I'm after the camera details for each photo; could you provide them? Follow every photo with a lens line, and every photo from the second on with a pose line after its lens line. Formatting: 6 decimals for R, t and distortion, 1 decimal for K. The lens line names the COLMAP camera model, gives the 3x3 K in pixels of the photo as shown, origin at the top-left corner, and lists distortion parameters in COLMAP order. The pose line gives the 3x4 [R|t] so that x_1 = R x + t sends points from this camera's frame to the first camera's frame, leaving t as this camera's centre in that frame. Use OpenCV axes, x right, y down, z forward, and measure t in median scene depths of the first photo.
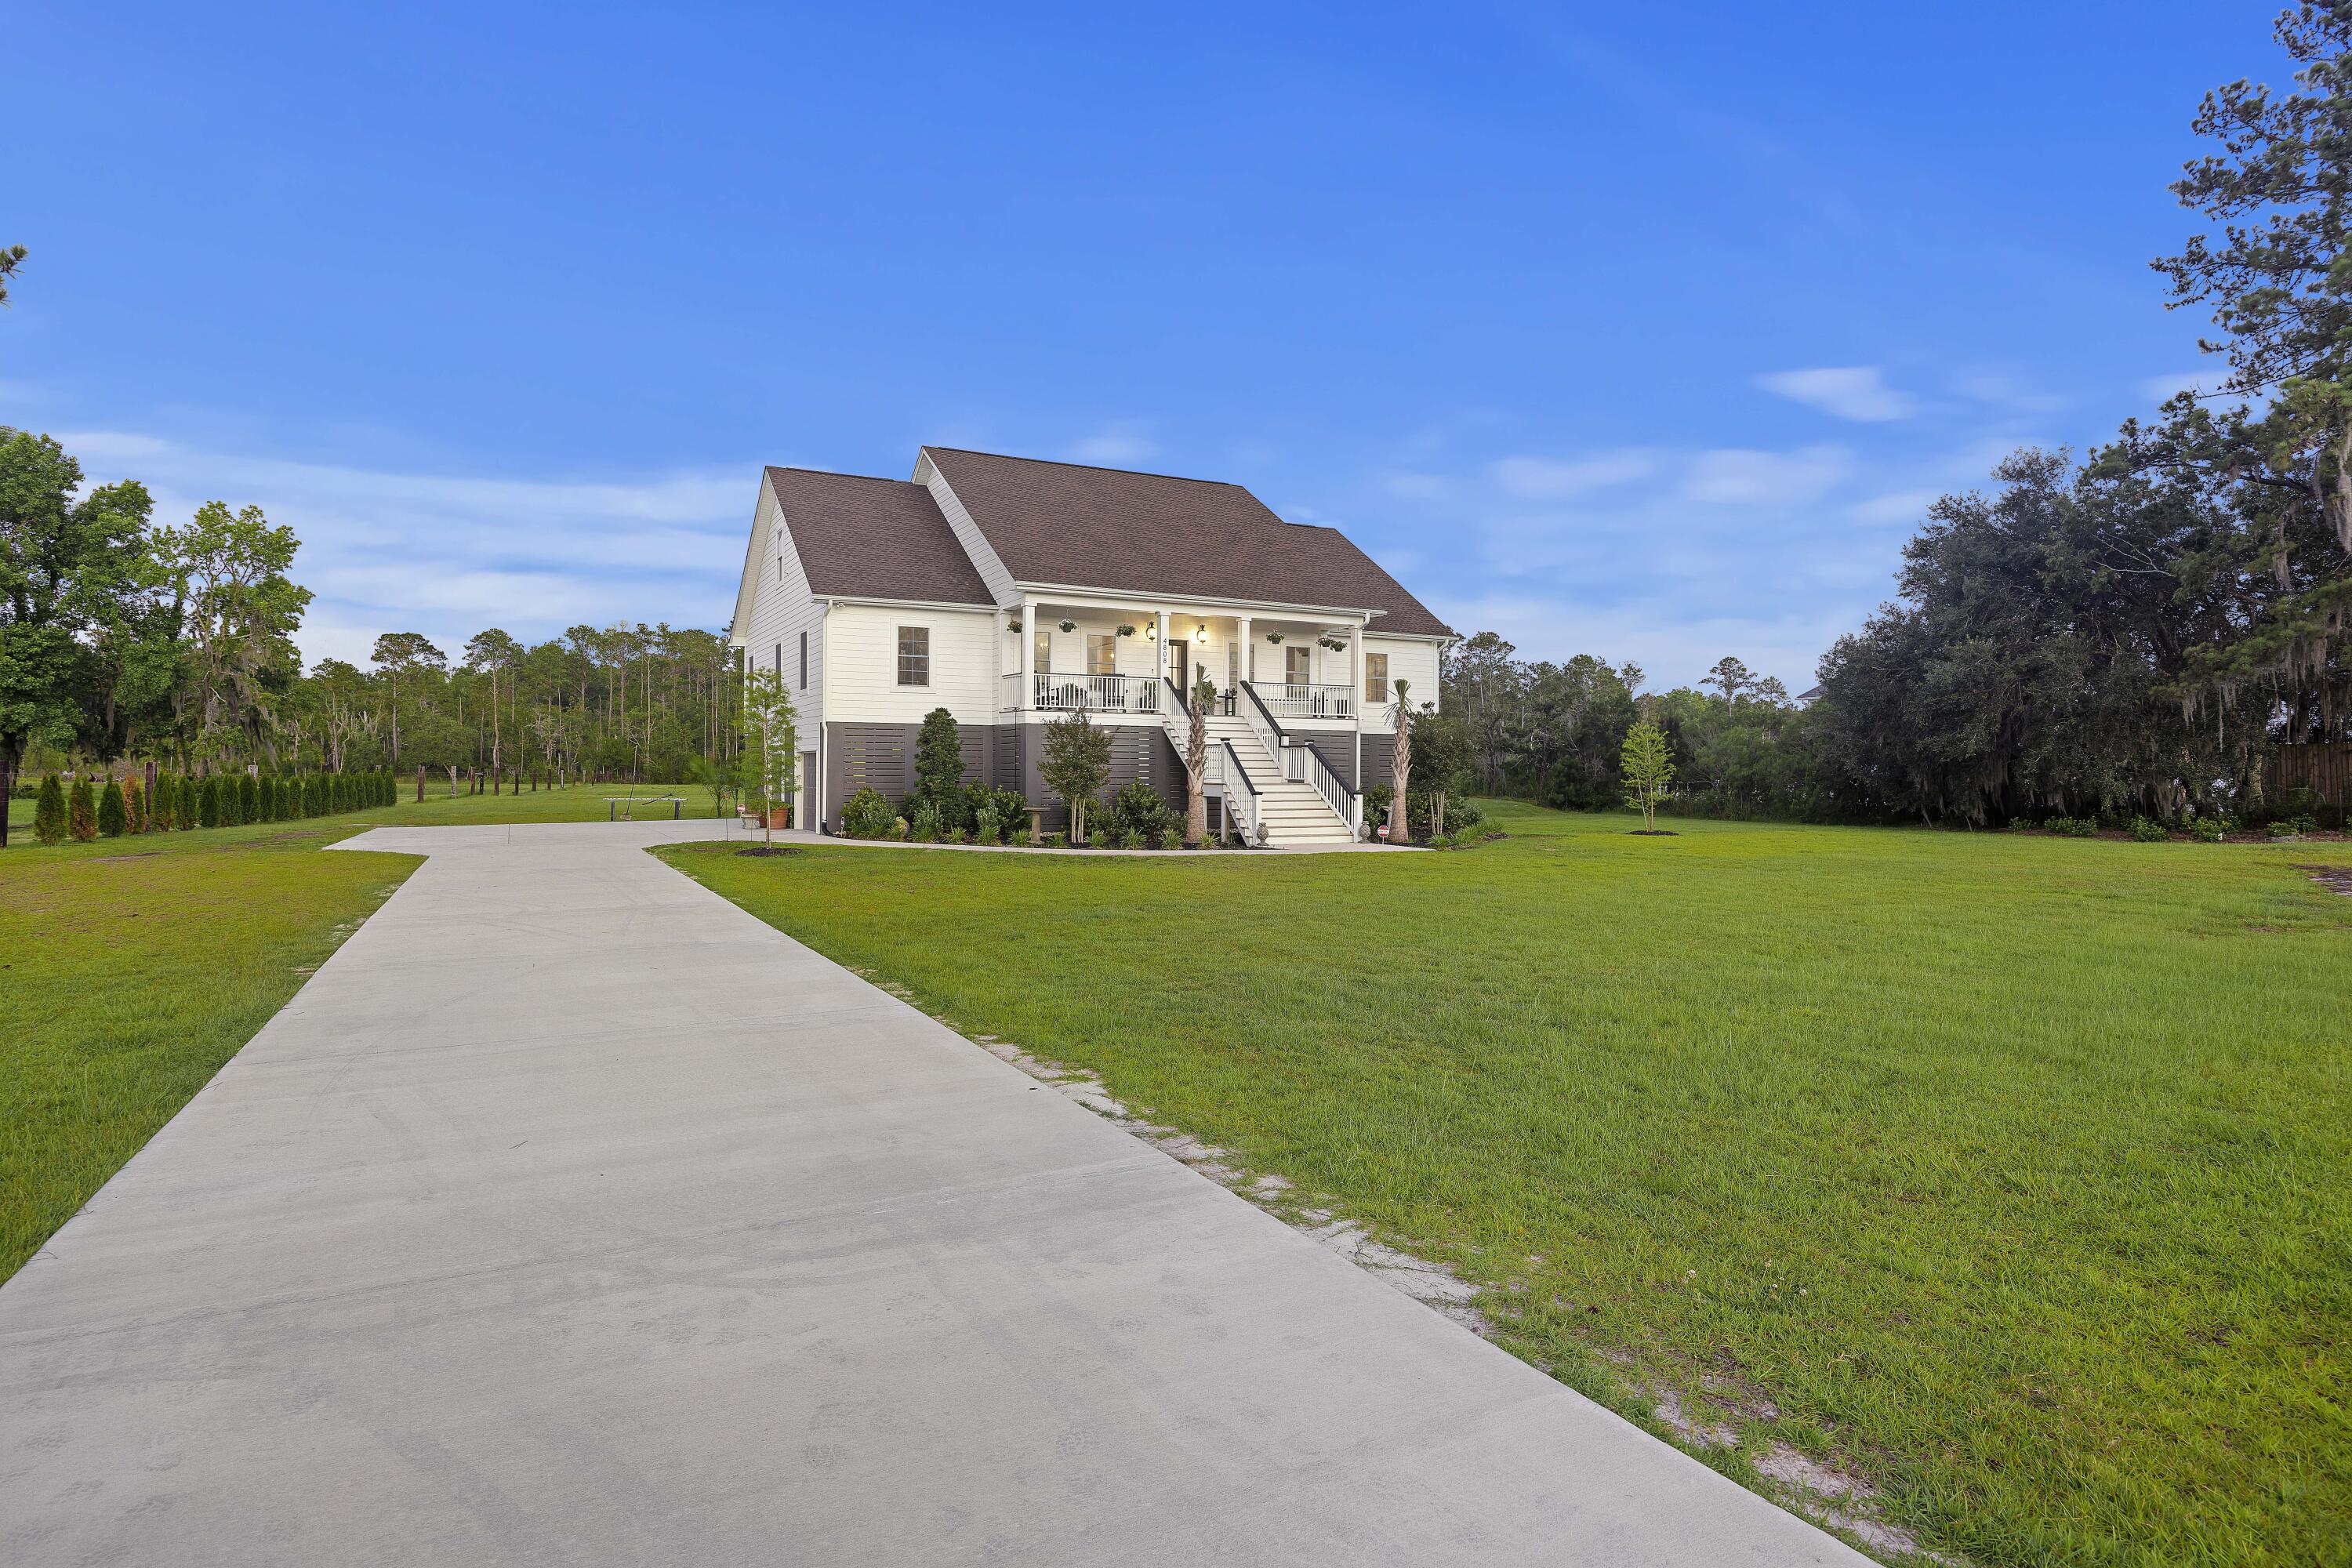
lens RADIAL K [[1322.7, 0, 1176.0], [0, 1322.7, 784.0], [0, 0, 1]] dist [0.004306, -0.002754]
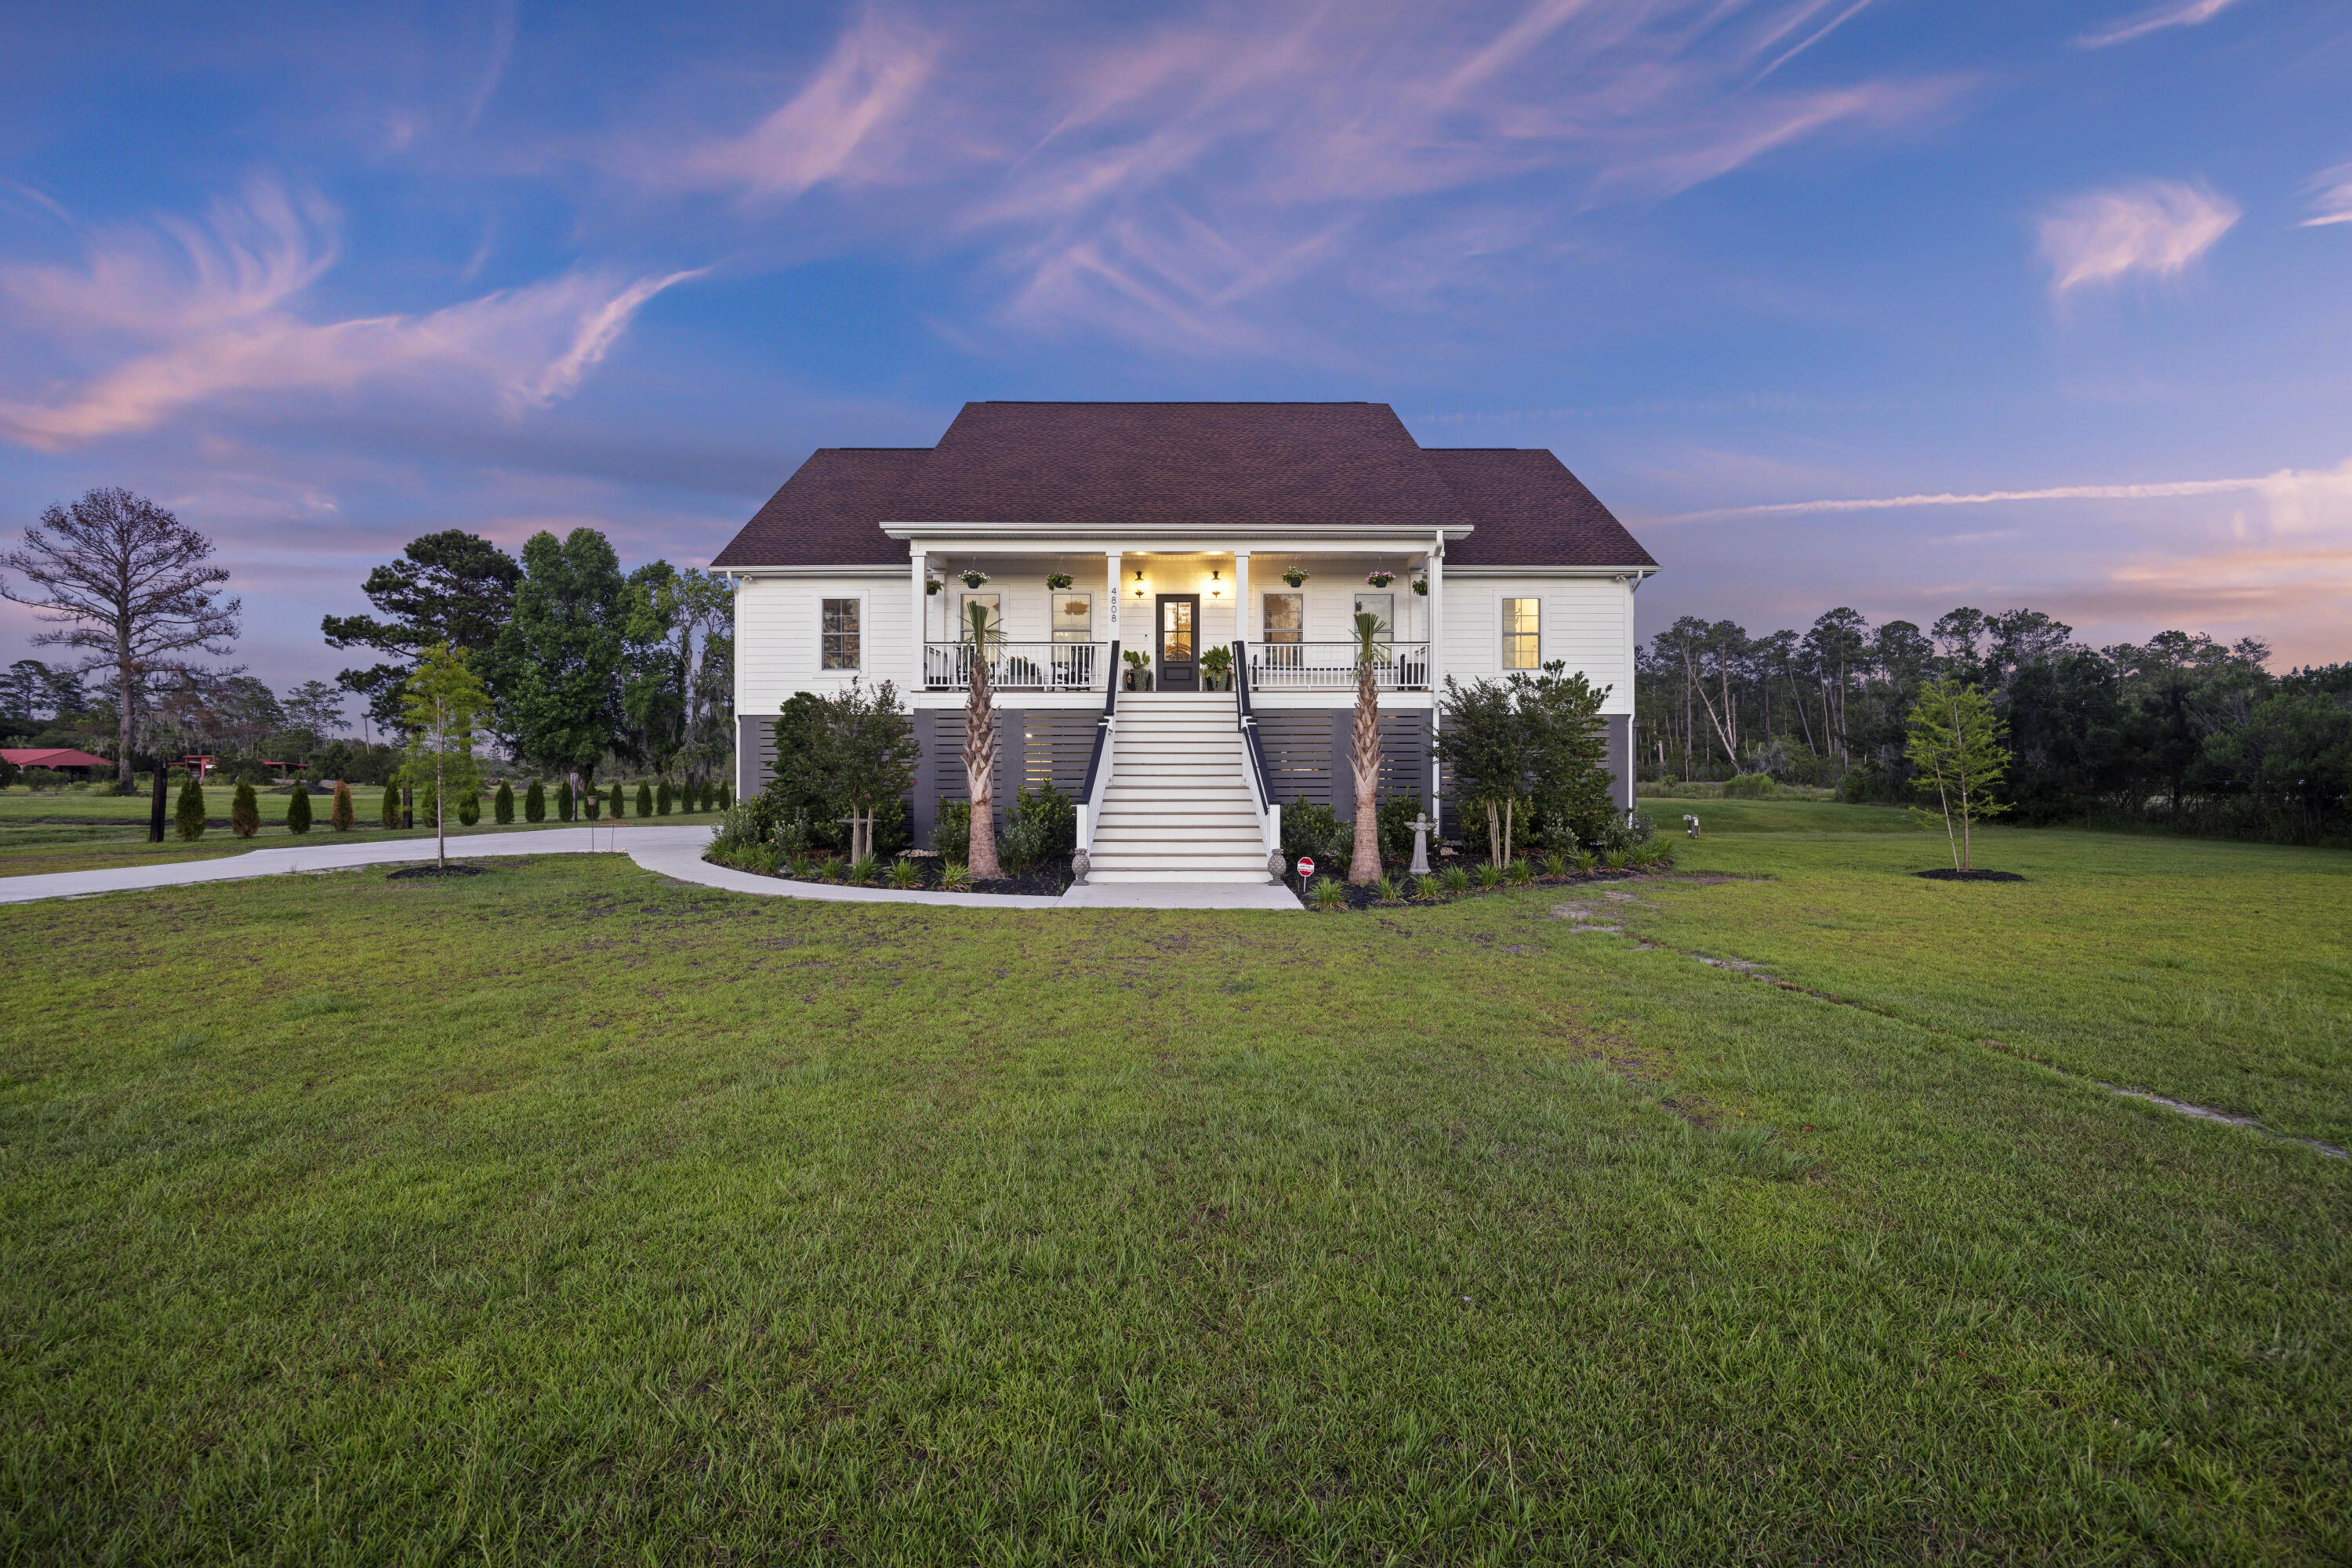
lens RADIAL K [[1101.7, 0, 1176.0], [0, 1101.7, 784.0], [0, 0, 1]] dist [-0.002068, -0.000255]
pose [[0.891729, -0.004376, -0.452548, 0.322931], [0.002499, 0.999986, -0.004745, 0.000884], [0.452562, 0.003101, 0.891727, 0.522054]]
